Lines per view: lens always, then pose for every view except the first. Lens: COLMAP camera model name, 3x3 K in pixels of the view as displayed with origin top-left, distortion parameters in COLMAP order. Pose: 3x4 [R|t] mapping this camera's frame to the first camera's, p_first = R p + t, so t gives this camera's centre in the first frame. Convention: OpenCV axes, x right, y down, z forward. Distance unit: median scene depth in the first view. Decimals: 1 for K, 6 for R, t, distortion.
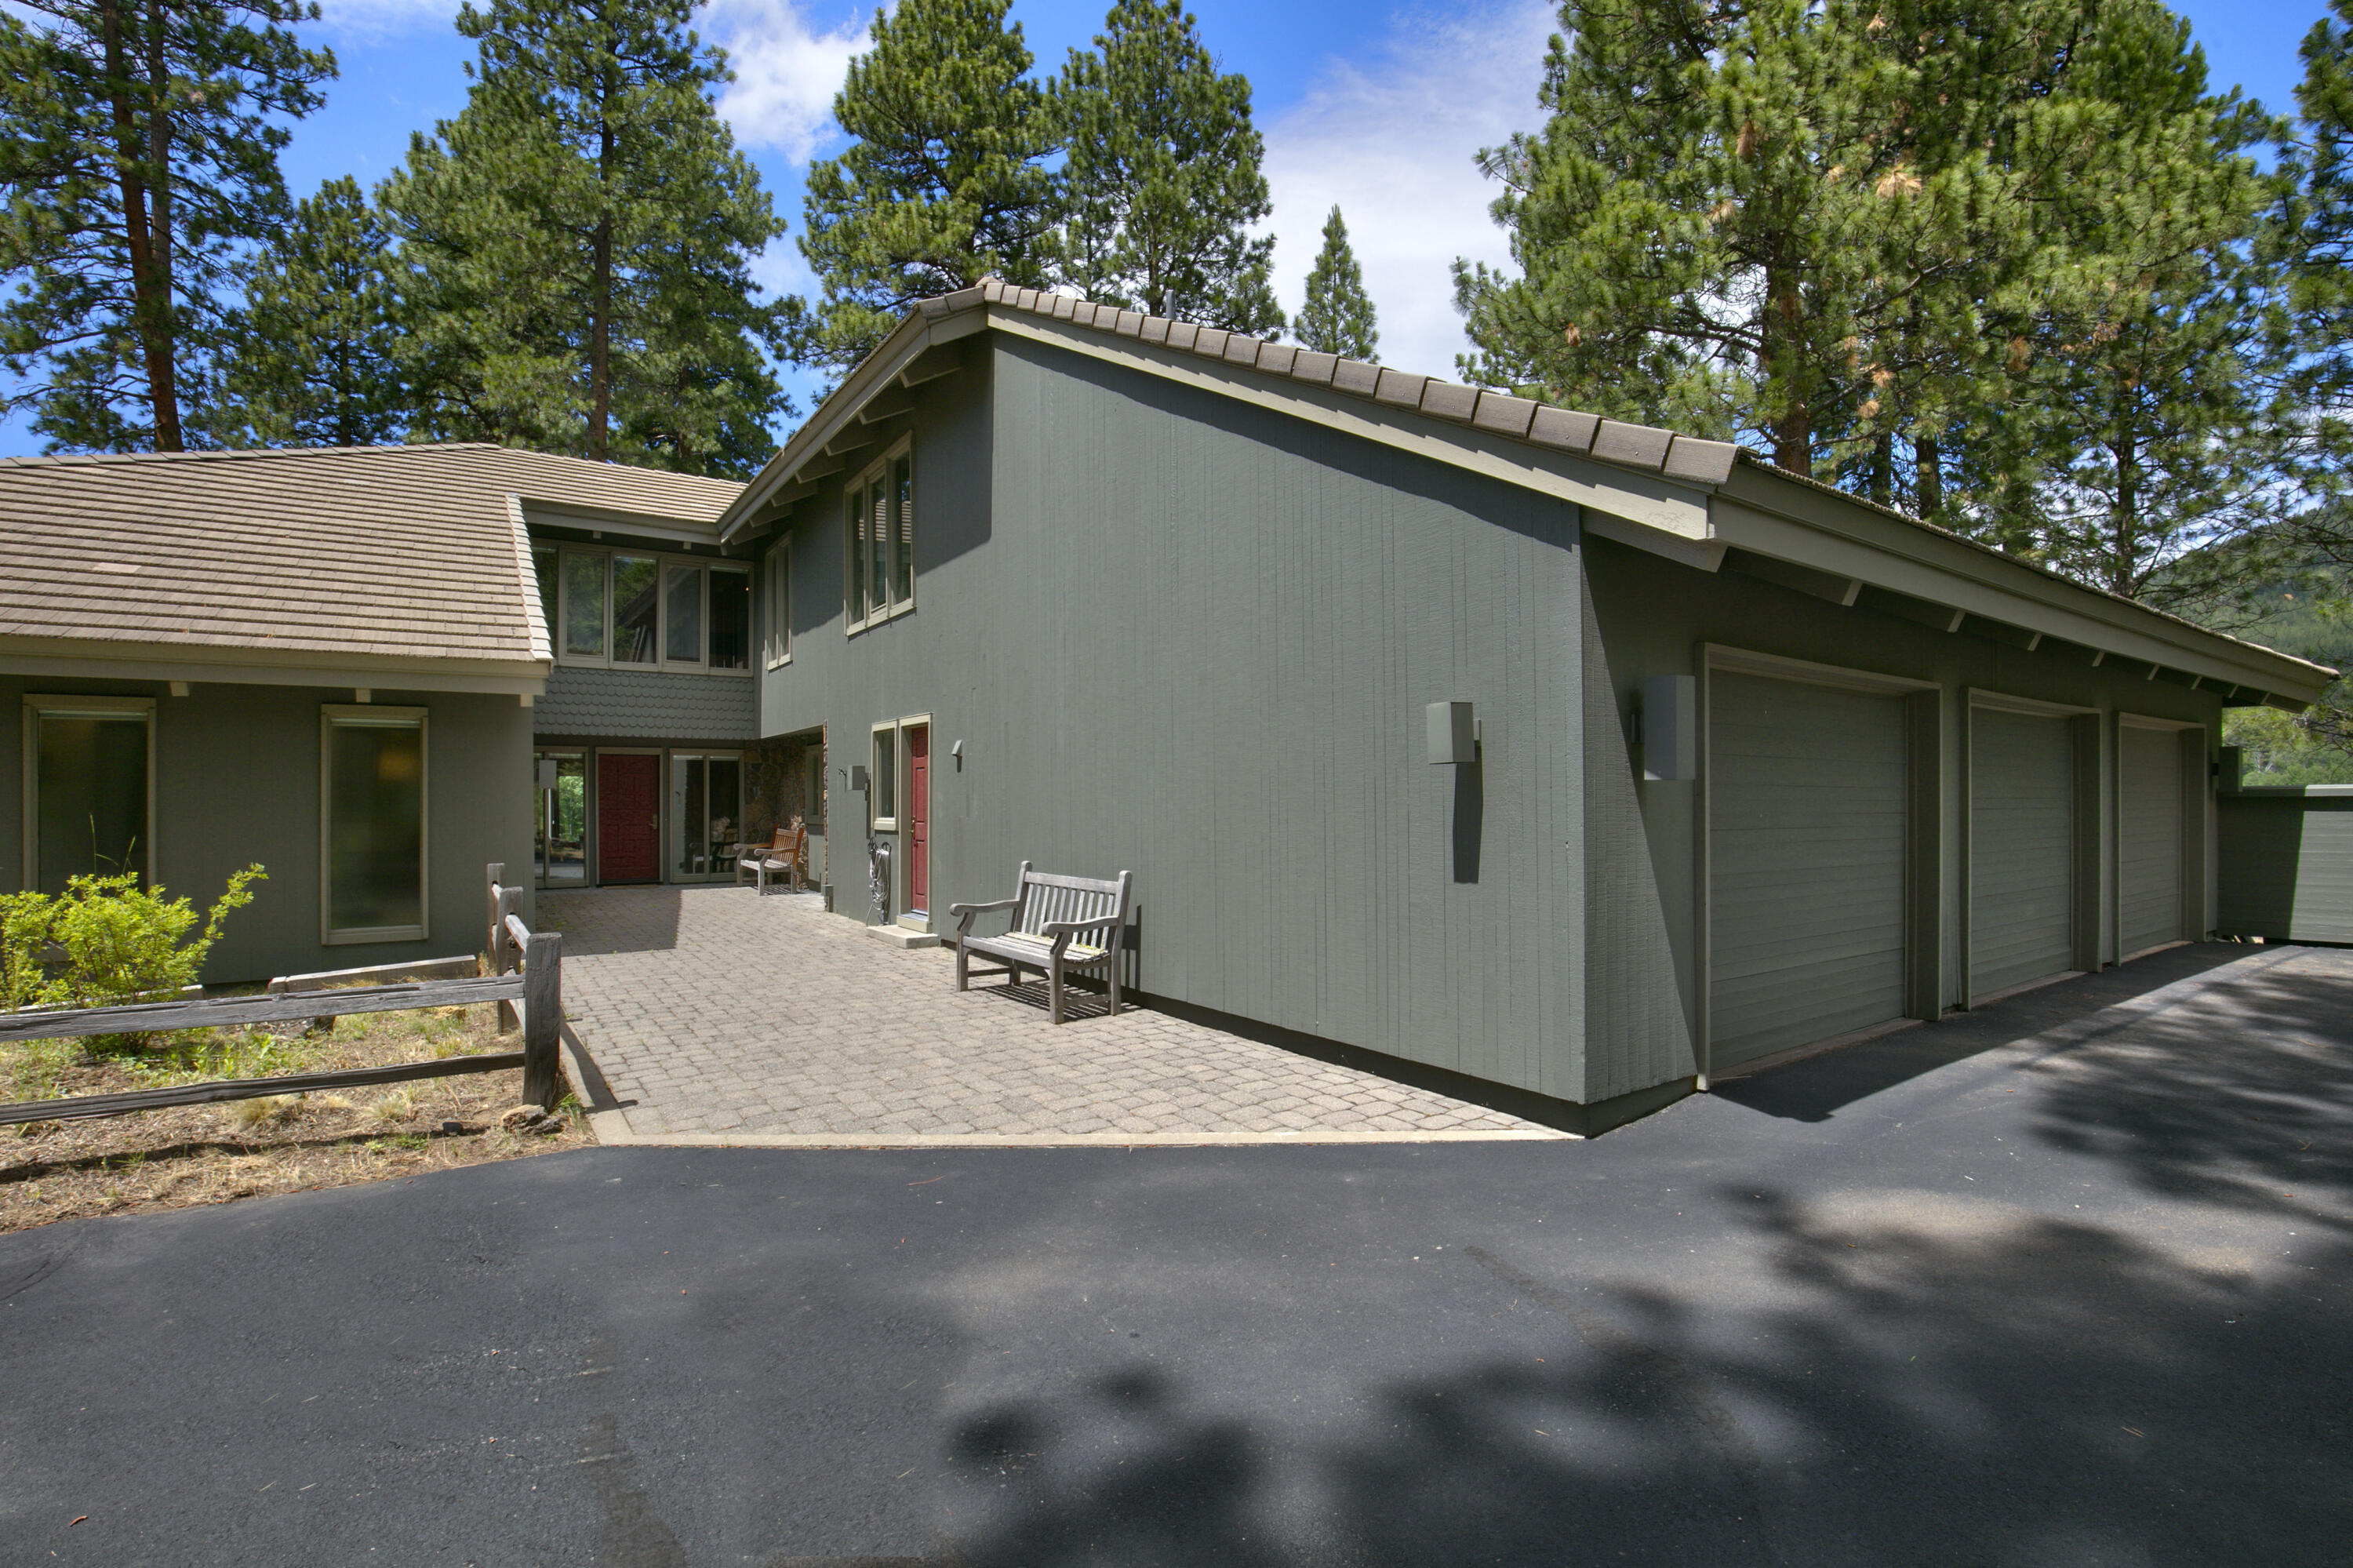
lens RADIAL K [[1037.8, 0, 1172.2], [0, 1037.8, 770.4], [0, 0, 1]] dist [-0.029347, 0.000207]
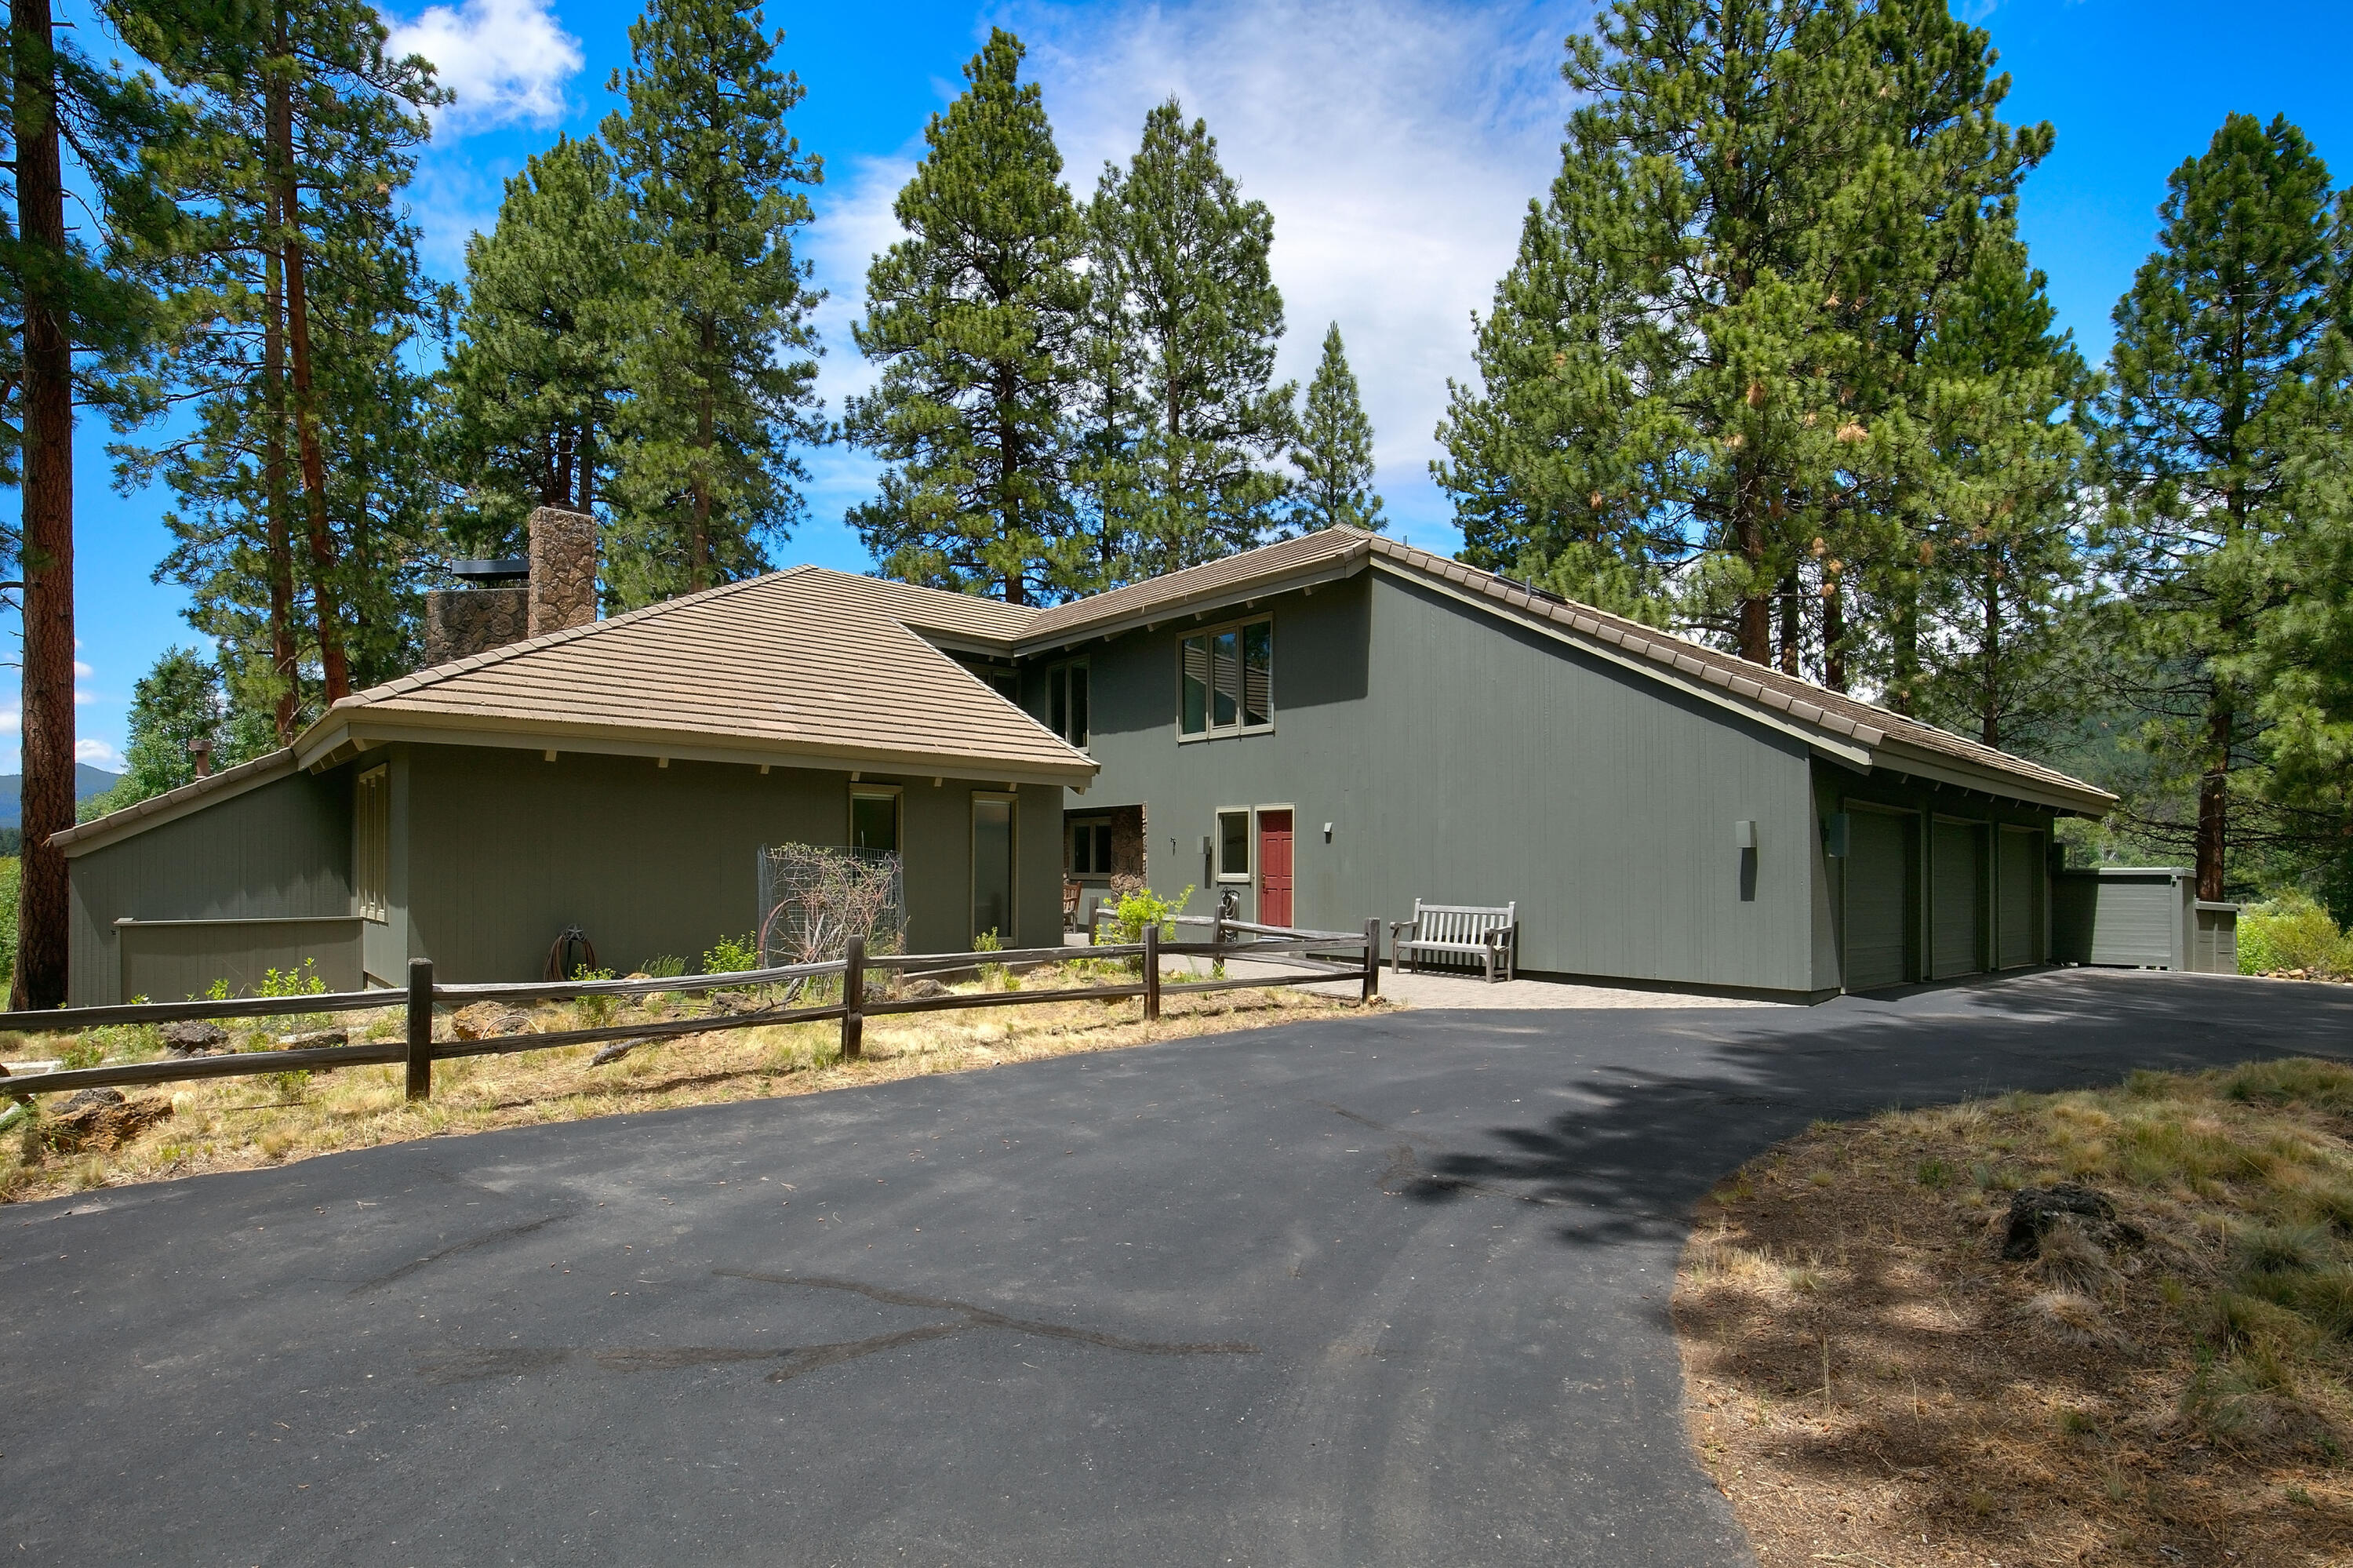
lens RADIAL K [[1260.3, 0, 1101.1], [0, 1260.3, 802.1], [0, 0, 1]] dist [-0.023068, -0.026749]
pose [[0.990078, 0.028103, 0.137679, -0.517113], [-0.023776, 0.999174, -0.032967, 0.006064], [-0.138491, 0.029367, 0.989928, -0.521107]]
